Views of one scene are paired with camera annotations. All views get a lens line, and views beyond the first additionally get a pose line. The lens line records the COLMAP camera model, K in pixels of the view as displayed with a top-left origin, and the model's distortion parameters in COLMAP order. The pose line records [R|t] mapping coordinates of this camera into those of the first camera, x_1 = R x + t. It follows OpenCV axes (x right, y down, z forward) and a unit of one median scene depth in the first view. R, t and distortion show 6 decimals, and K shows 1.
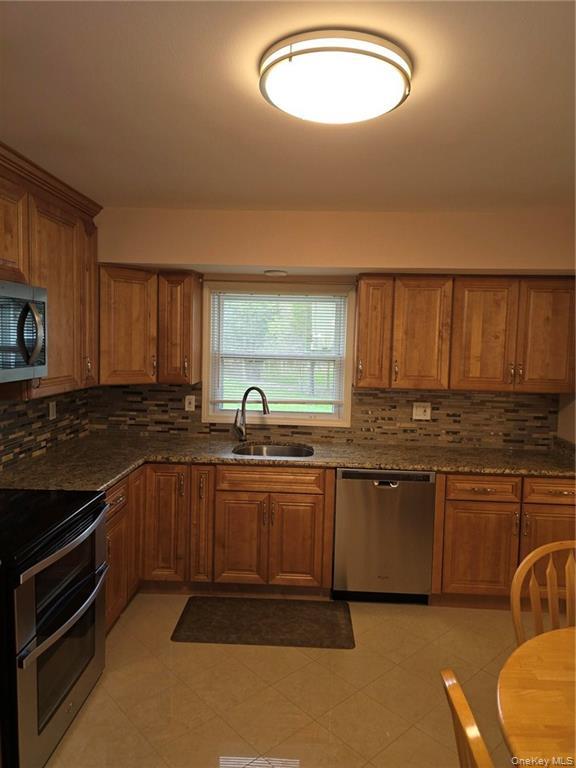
lens RADIAL K [[513.7, 0, 287.1], [0, 513.7, 370.8], [0, 0, 1]] dist [0.054939, -0.057129]
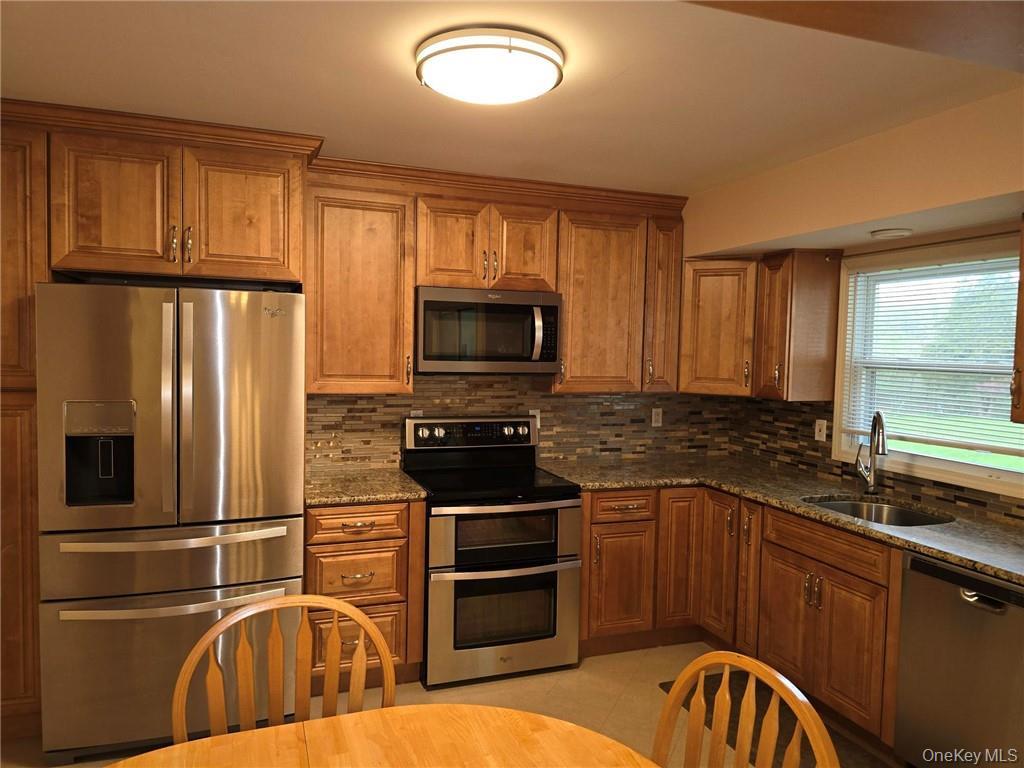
lens RADIAL K [[684.9, 0, 503.5], [0, 684.9, 383.6], [0, 0, 1]] dist [0.054939, -0.057129]
pose [[0.376648, 0.034226, -0.925724, 0.552193], [-0.067351, 0.997684, 0.009484, 0.018583], [0.923905, 0.058776, 0.378081, 0.220698]]
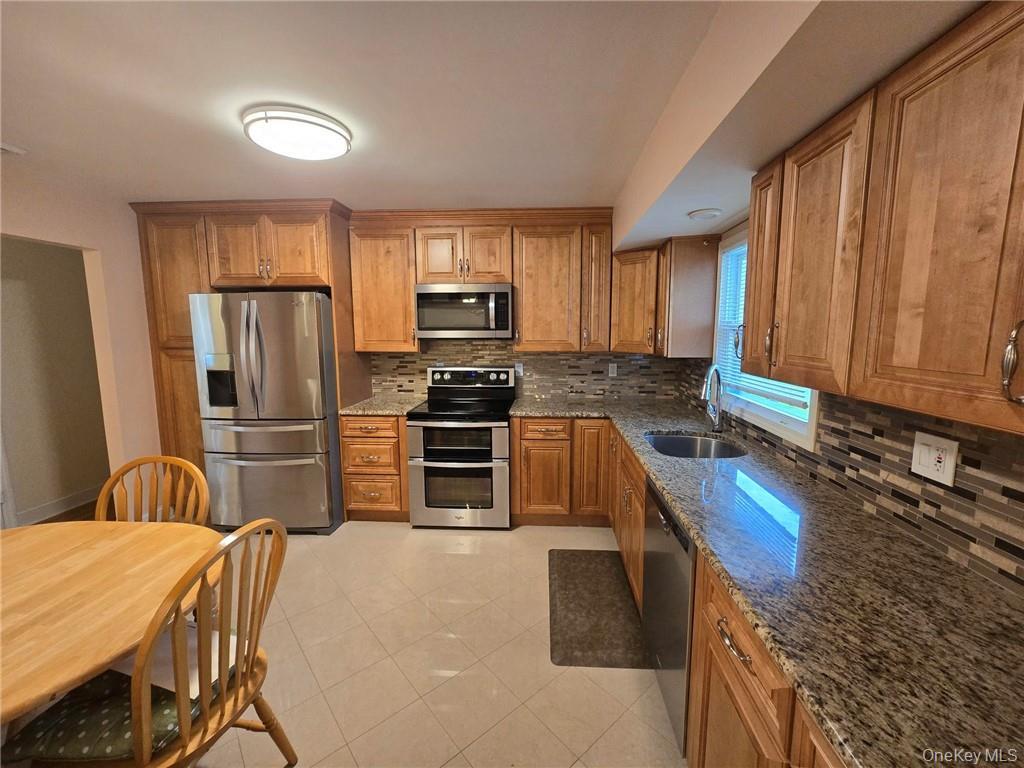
lens RADIAL K [[418.7, 0, 527.9], [0, 418.7, 378.6], [0, 0, 1]] dist [-0.006392, 0.000767]
pose [[-0.006015, 0.094700, -0.995488, 0.568221], [-0.058486, 0.993768, 0.094890, 0.007179], [0.998270, 0.058793, -0.000438, 0.693301]]
